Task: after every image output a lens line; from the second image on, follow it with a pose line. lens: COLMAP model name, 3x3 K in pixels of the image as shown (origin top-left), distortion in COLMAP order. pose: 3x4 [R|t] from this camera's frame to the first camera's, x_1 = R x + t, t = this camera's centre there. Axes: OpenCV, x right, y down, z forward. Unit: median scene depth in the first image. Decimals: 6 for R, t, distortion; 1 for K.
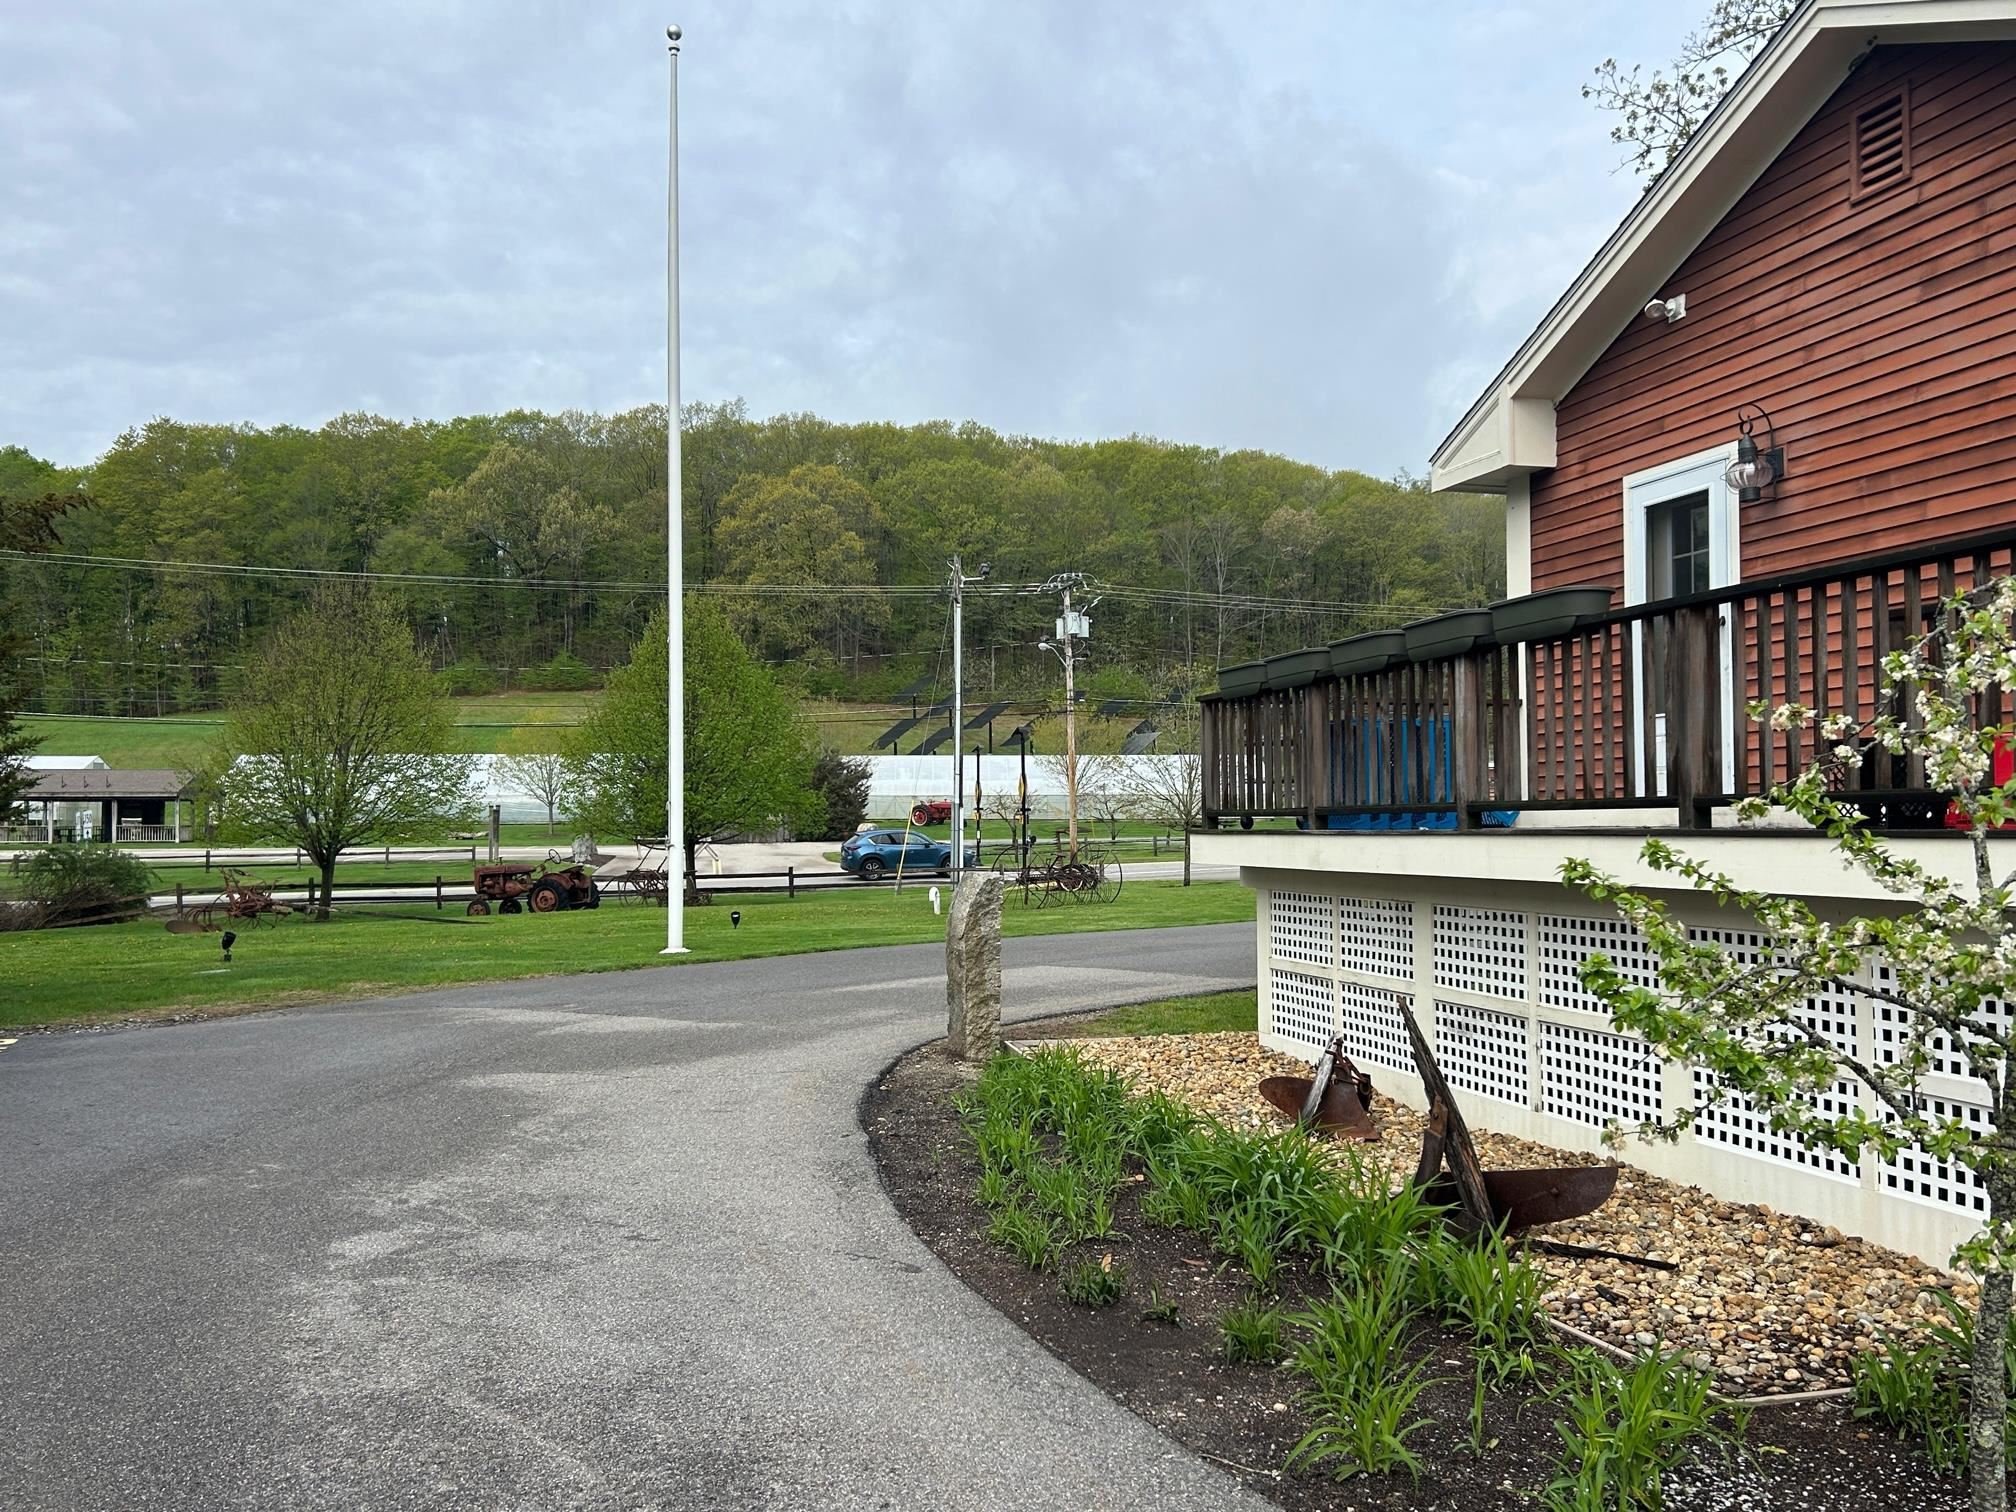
lens RADIAL K [[1732.6, 0, 999.3], [0, 1732.6, 781.1], [0, 0, 1]] dist [-0.007421, 0.081616]
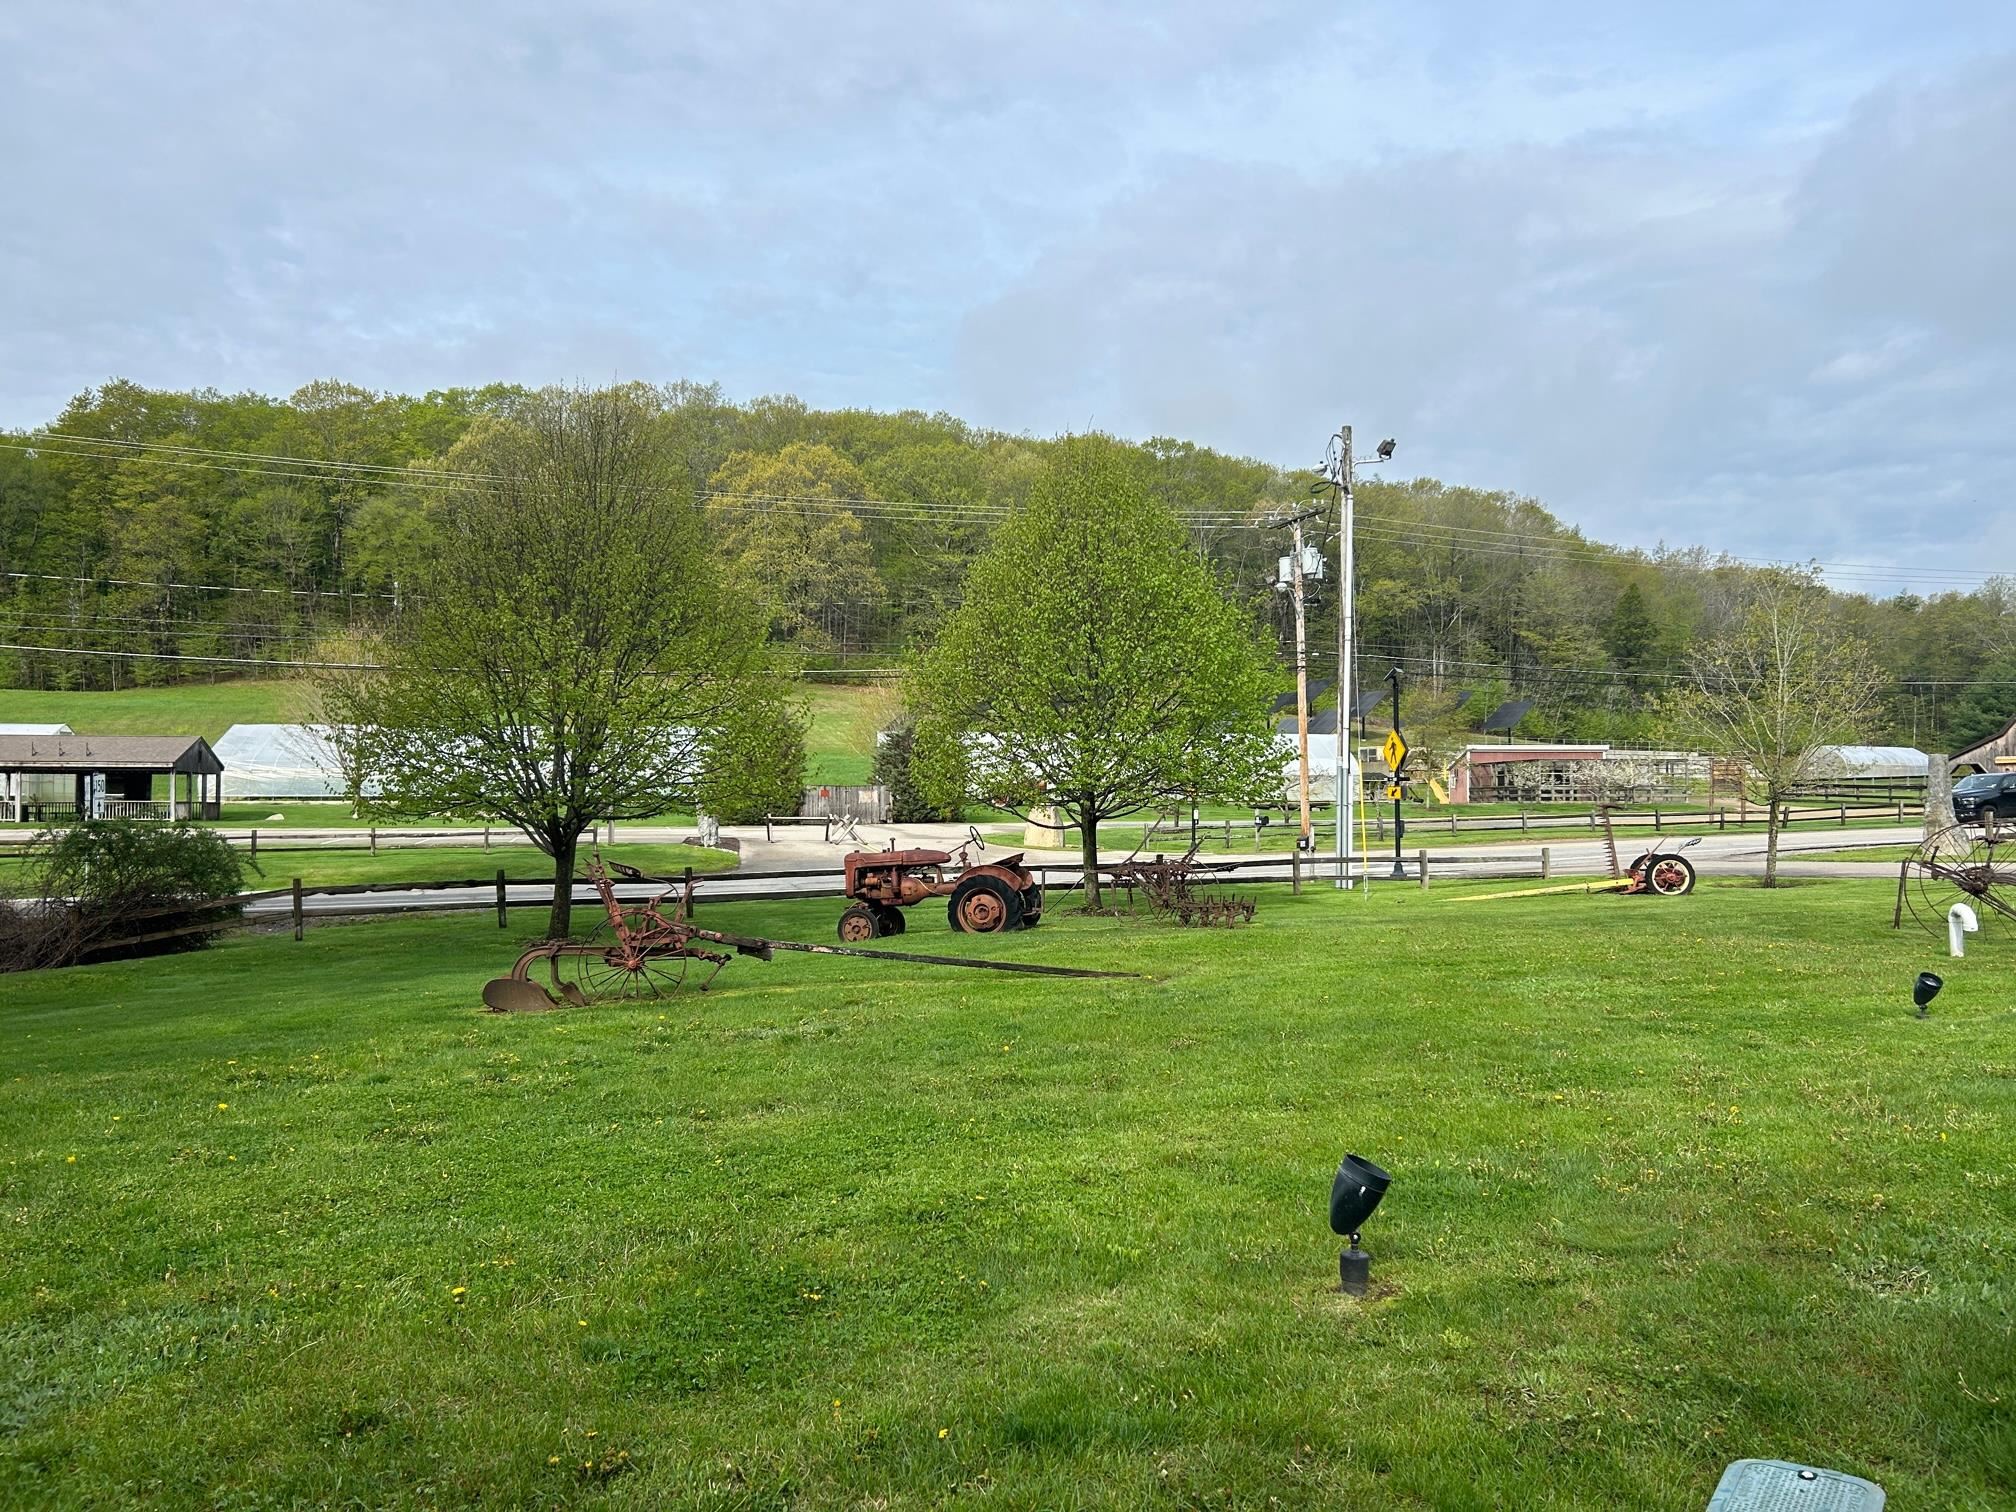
lens RADIAL K [[1592.7, 0, 1008.0], [0, 1592.7, 756.0], [0, 0, 1]] dist [0.039754, -0.006514]
pose [[0.997658, 0.005487, 0.068184, -0.055107], [-0.004852, 0.999943, -0.009478, 0.003952], [-0.068232, 0.009125, 0.997628, 0.086090]]
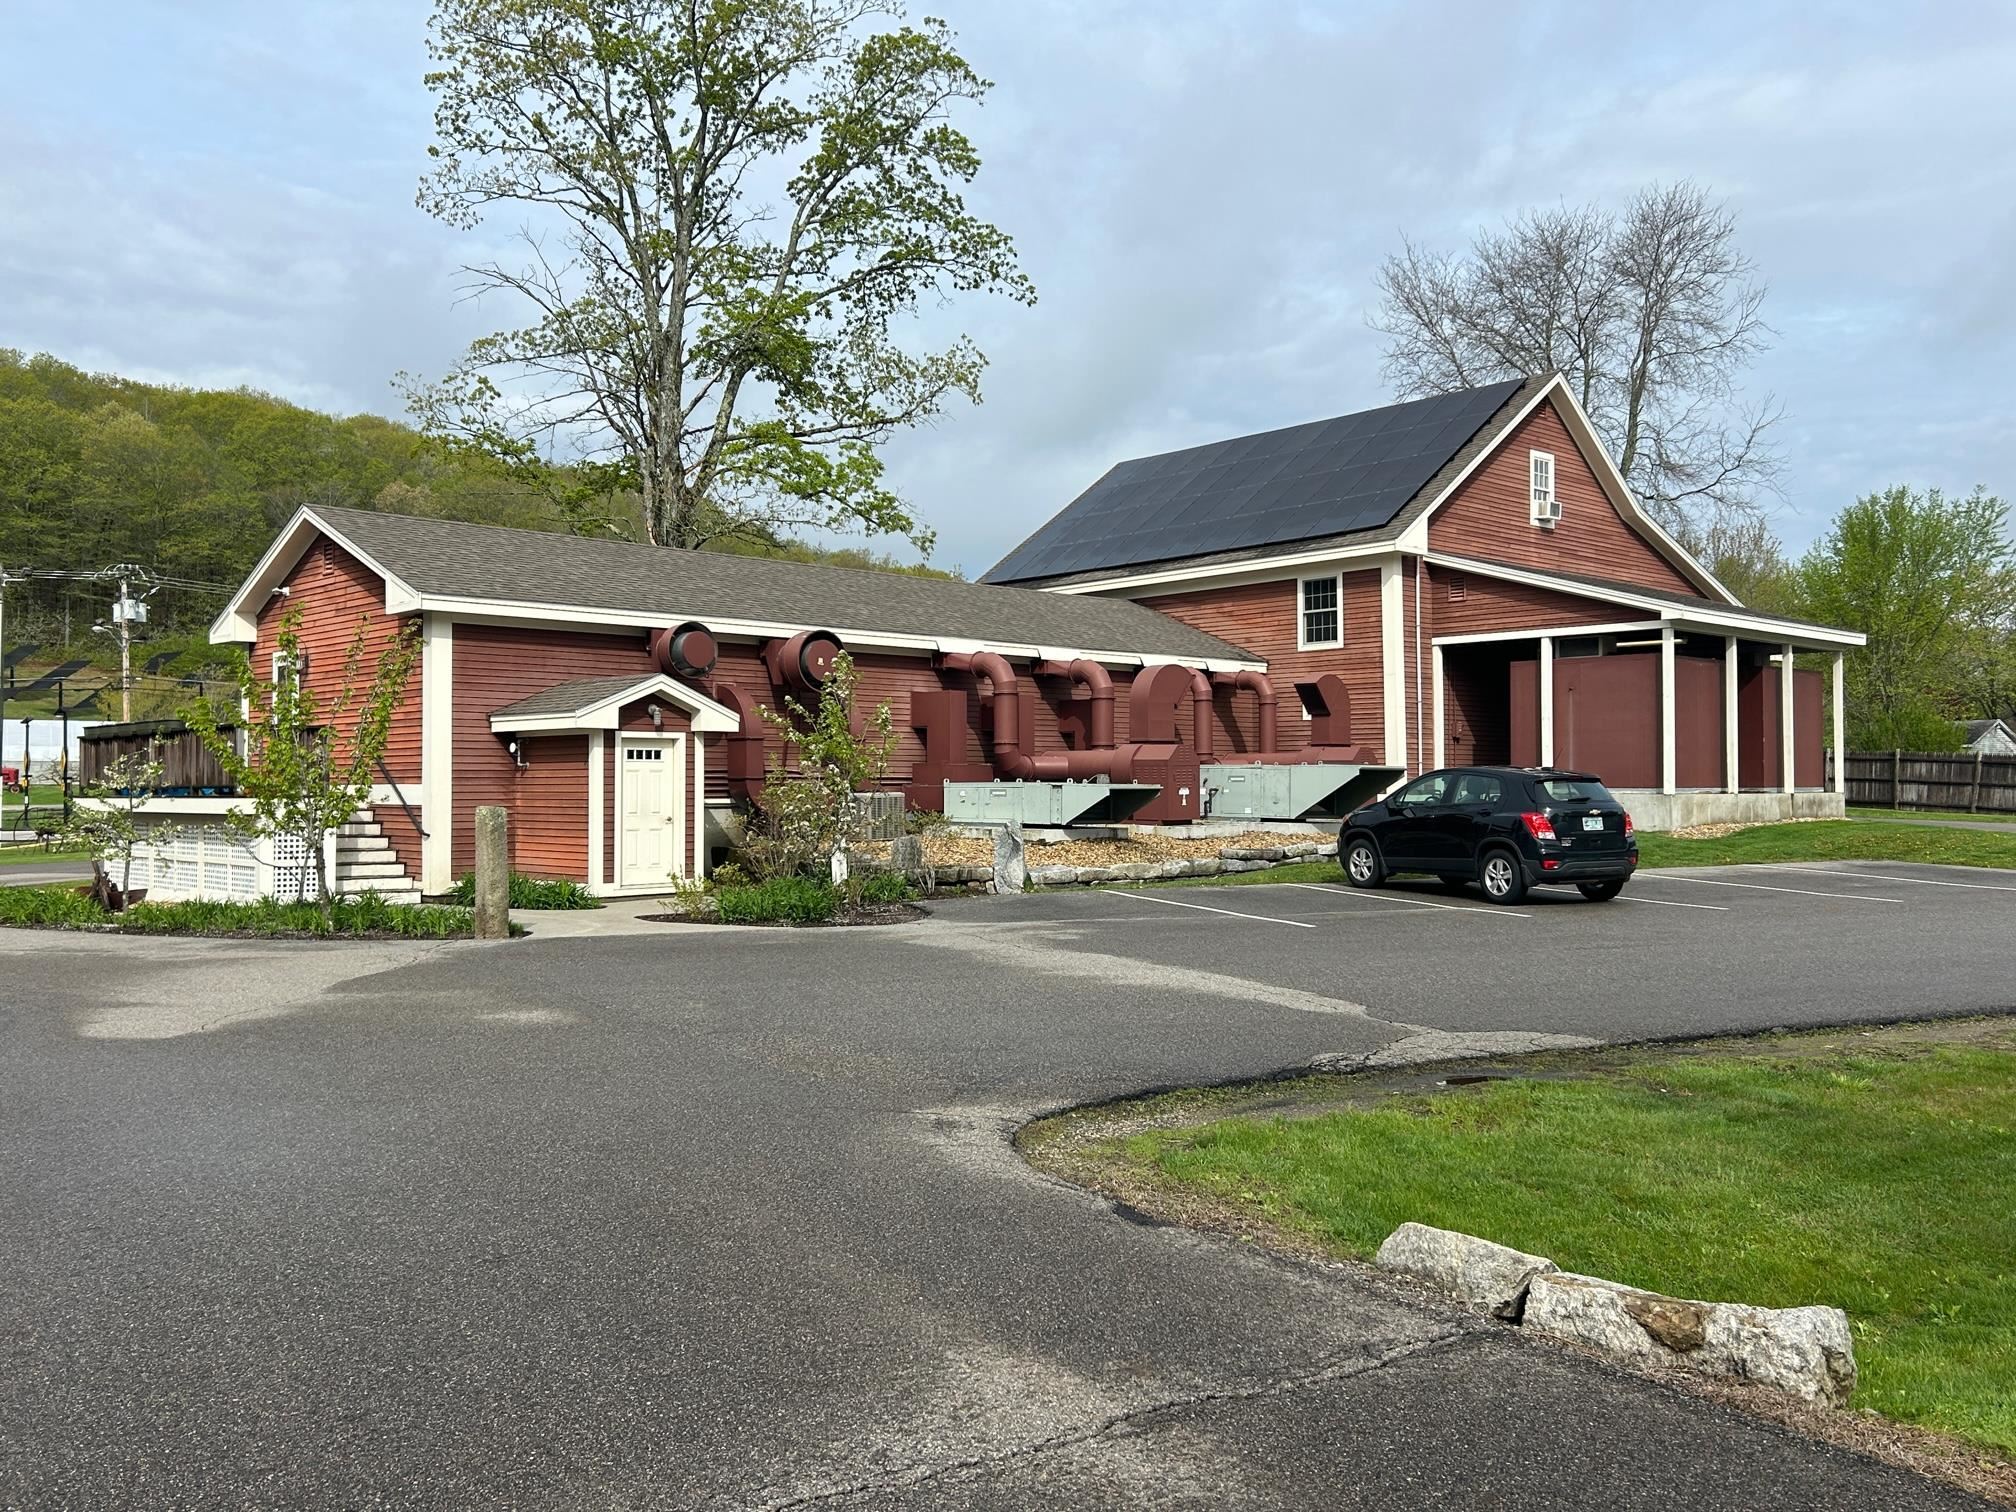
lens RADIAL K [[1732.6, 0, 999.3], [0, 1732.6, 781.1], [0, 0, 1]] dist [-0.007421, 0.081616]
pose [[0.885485, 0.016612, 0.464371, 0.007222], [-0.024894, 0.999622, 0.011710, -0.002473], [-0.464001, -0.021929, 0.885563, -0.094741]]
